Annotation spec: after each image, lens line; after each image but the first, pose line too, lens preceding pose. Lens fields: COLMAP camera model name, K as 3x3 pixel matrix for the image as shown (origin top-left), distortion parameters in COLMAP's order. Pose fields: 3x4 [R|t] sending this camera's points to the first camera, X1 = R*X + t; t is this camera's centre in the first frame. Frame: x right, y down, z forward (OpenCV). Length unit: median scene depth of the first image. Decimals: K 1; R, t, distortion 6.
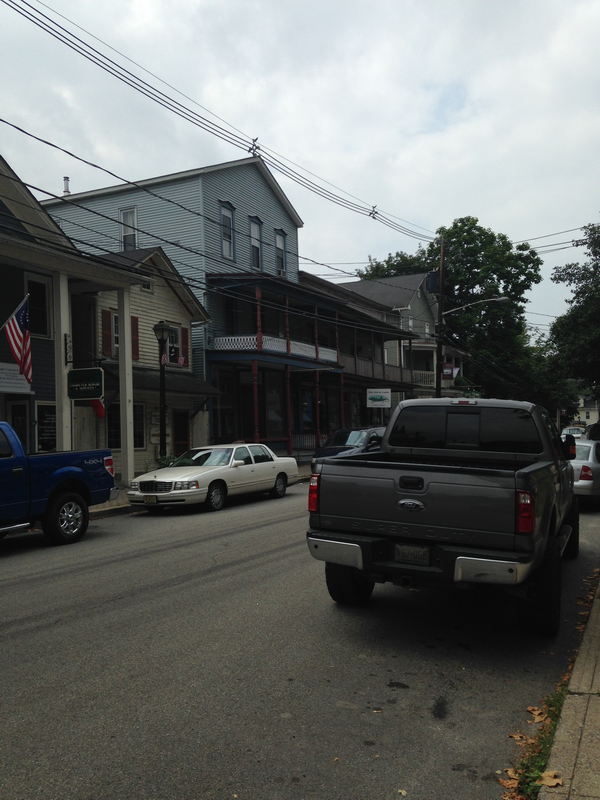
lens RADIAL K [[732.2, 0, 301.3], [0, 732.2, 386.4], [0, 0, 1]] dist [0.192401, -0.227336]
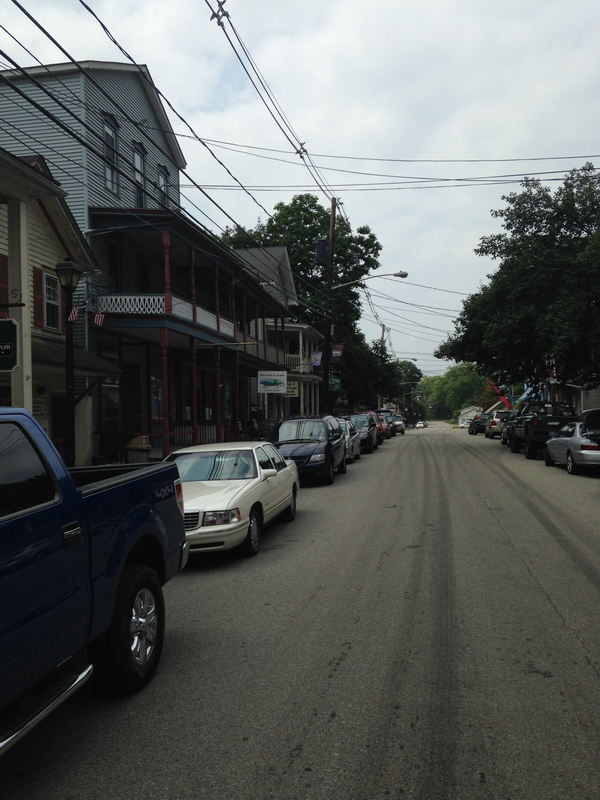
lens RADIAL K [[726.8, 0, 300.0], [0, 726.8, 400.0], [0, 0, 1]] dist [0.184276, -0.331586]
pose [[0.956789, 0.002690, 0.290772, -0.123094], [-0.012791, 0.999379, 0.032846, 0.009690], [-0.290503, -0.035146, 0.956228, 0.197361]]
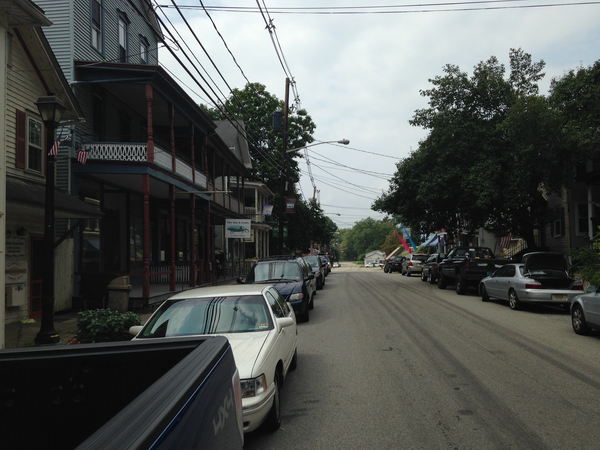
lens RADIAL K [[545.1, 0, 309.6], [0, 545.1, 227.8], [0, 0, 1]] dist [0.184276, -0.331586]
pose [[0.913409, 0.021832, 0.406457, -0.120119], [-0.022529, 0.999741, -0.003070, 0.016885], [-0.406419, -0.006353, 0.913665, 0.311748]]
